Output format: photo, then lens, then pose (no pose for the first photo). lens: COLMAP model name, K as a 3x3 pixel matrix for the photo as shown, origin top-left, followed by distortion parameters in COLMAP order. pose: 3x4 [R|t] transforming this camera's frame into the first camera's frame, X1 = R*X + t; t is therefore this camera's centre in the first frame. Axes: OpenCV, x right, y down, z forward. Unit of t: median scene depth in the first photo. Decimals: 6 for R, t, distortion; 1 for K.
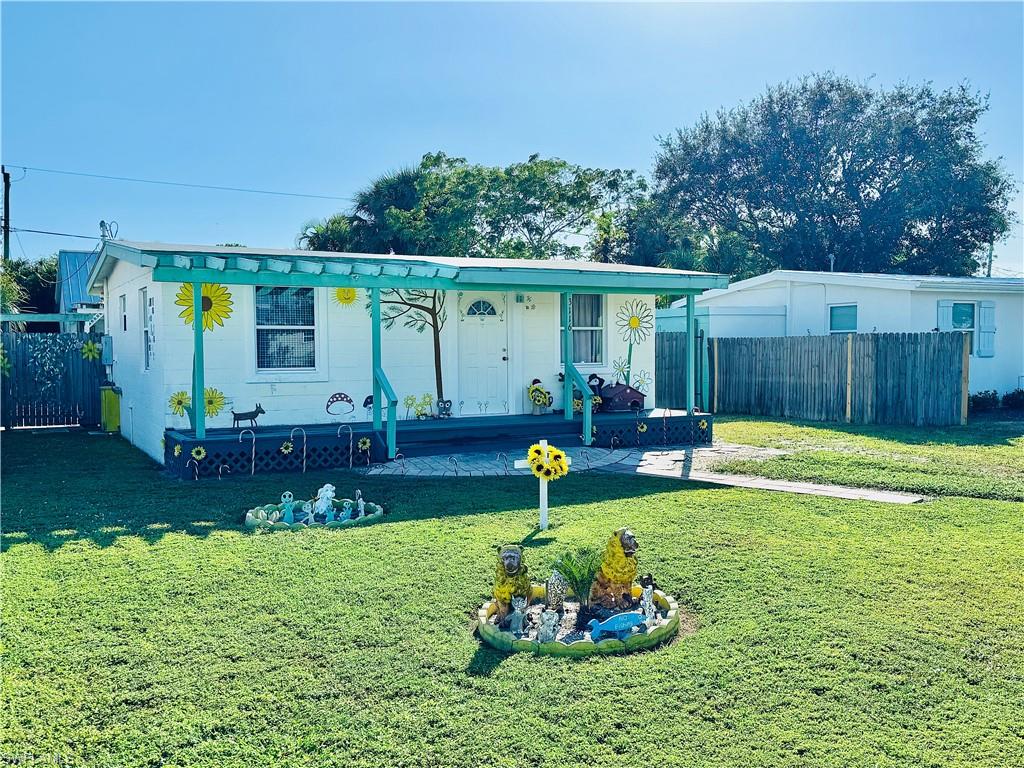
lens RADIAL K [[1015.9, 0, 512.1], [0, 1015.9, 385.1], [0, 0, 1]] dist [0.005304, 0.000000]
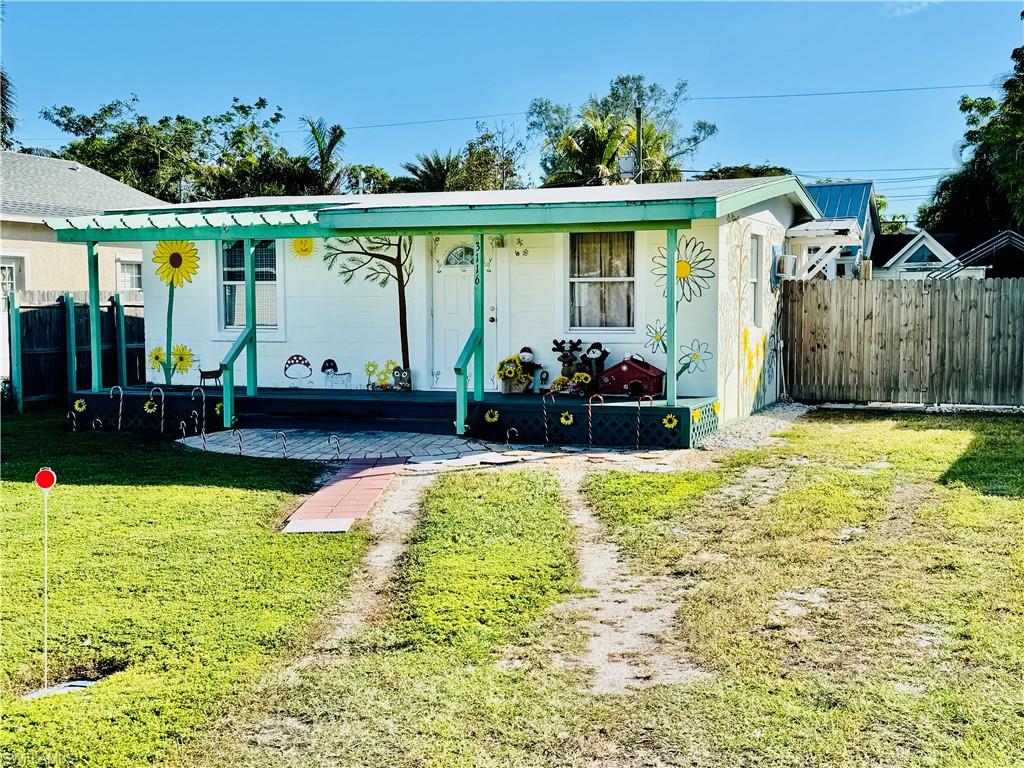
lens RADIAL K [[1313.0, 0, 512.5], [0, 1313.0, 385.4], [0, 0, 1]] dist [0.008082, 0.000000]
pose [[0.643782, 0.052784, -0.763386, 0.829511], [-0.030162, 0.998593, 0.043610, -0.021424], [0.764614, -0.005051, 0.644469, 0.382527]]
